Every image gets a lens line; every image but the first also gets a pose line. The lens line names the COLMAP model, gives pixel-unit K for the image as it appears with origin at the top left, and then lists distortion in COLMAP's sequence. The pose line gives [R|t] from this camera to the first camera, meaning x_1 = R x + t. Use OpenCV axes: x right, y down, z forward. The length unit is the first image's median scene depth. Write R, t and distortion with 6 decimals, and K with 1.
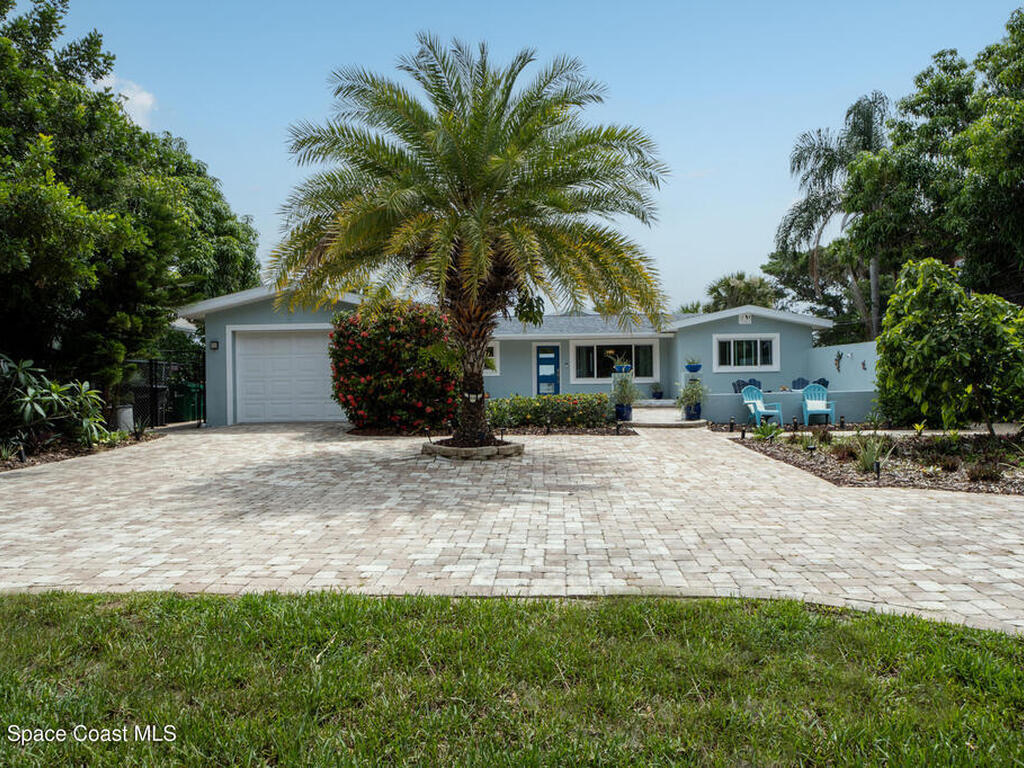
lens RADIAL K [[711.8, 0, 510.8], [0, 711.8, 393.9], [0, 0, 1]] dist [-0.045796, 0.004425]
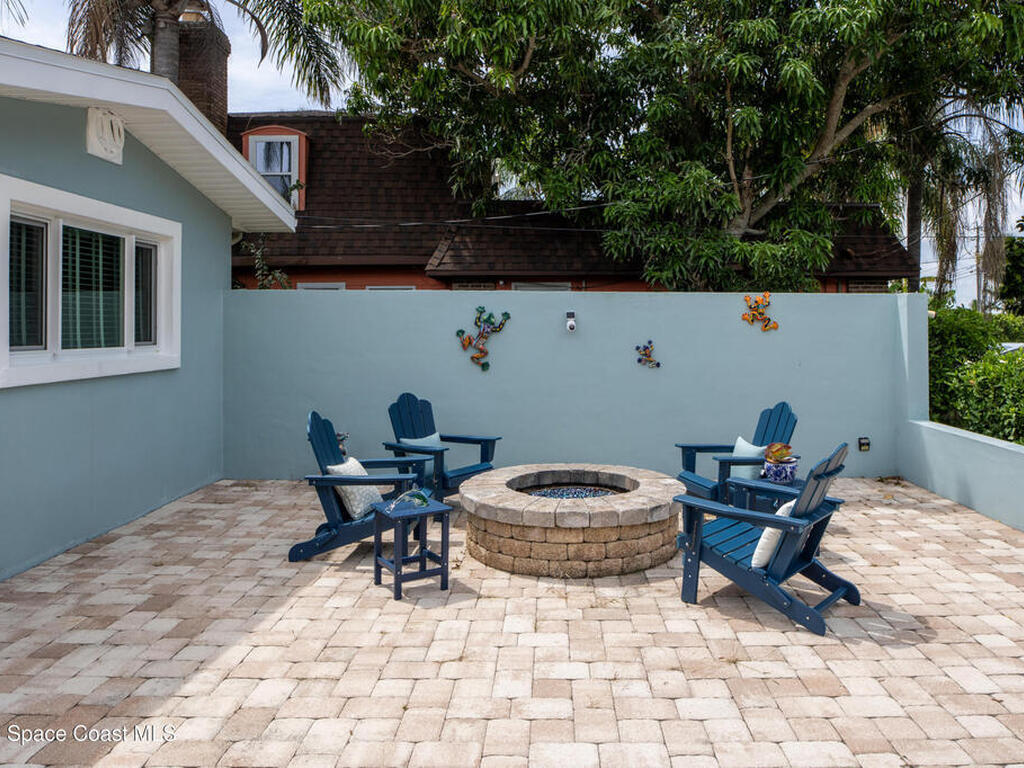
lens RADIAL K [[721.2, 0, 509.9], [0, 721.2, 391.2], [0, 0, 1]] dist [-0.072728, 0.062241]
pose [[-0.068050, -0.069581, 0.995253, 0.145388], [0.017950, 0.997318, 0.070953, -0.054986], [-0.997520, 0.022693, -0.066618, 1.223805]]
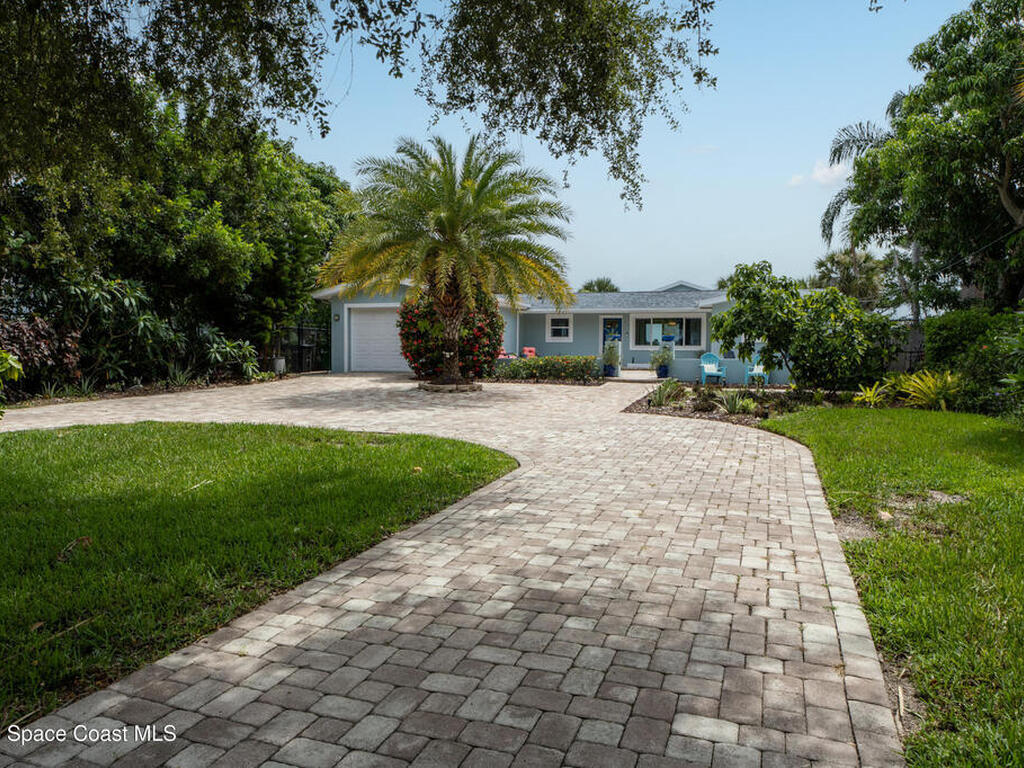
lens RADIAL K [[721.2, 0, 509.9], [0, 721.2, 391.2], [0, 0, 1]] dist [-0.072728, 0.062241]
pose [[0.958110, 0.036371, -0.284082, 0.355583], [-0.024476, 0.998673, 0.045313, 0.007351], [0.285353, -0.036462, 0.957729, -0.330650]]
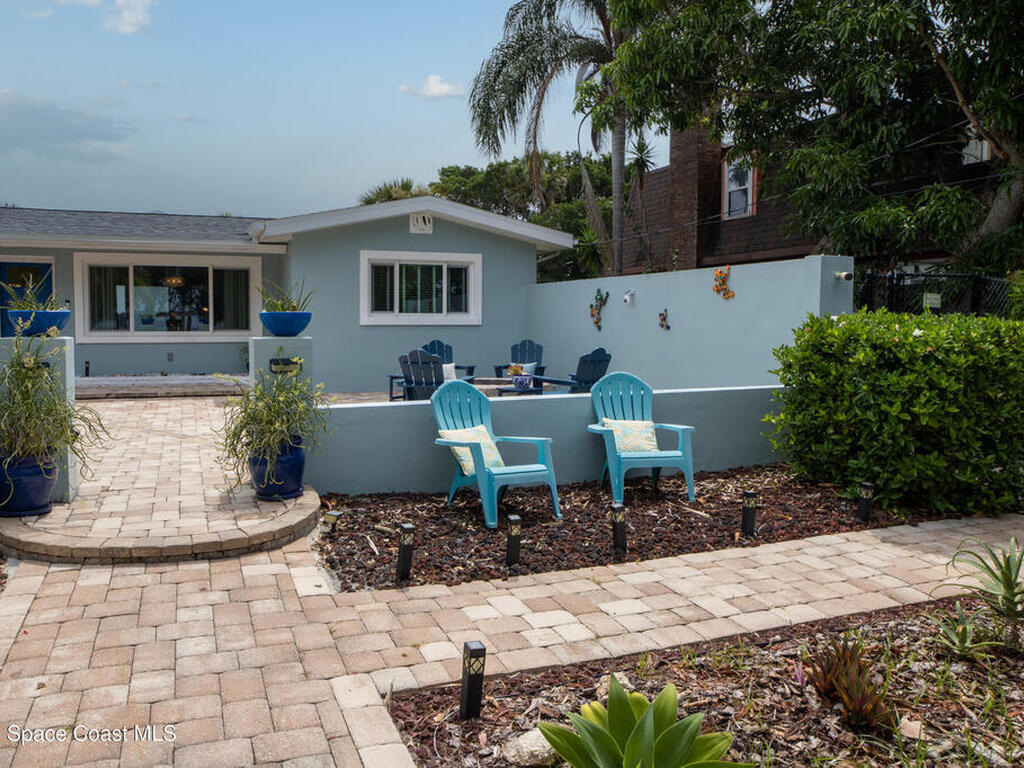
lens RADIAL K [[757.2, 0, 453.9], [0, 757.2, 360.3], [0, 0, 1]] dist [-0.036167, -0.000463]
pose [[0.926267, -0.001638, 0.376865, 0.194653], [-0.010152, 0.999519, 0.029296, -0.029591], [-0.376732, -0.030961, 0.925805, 0.642002]]
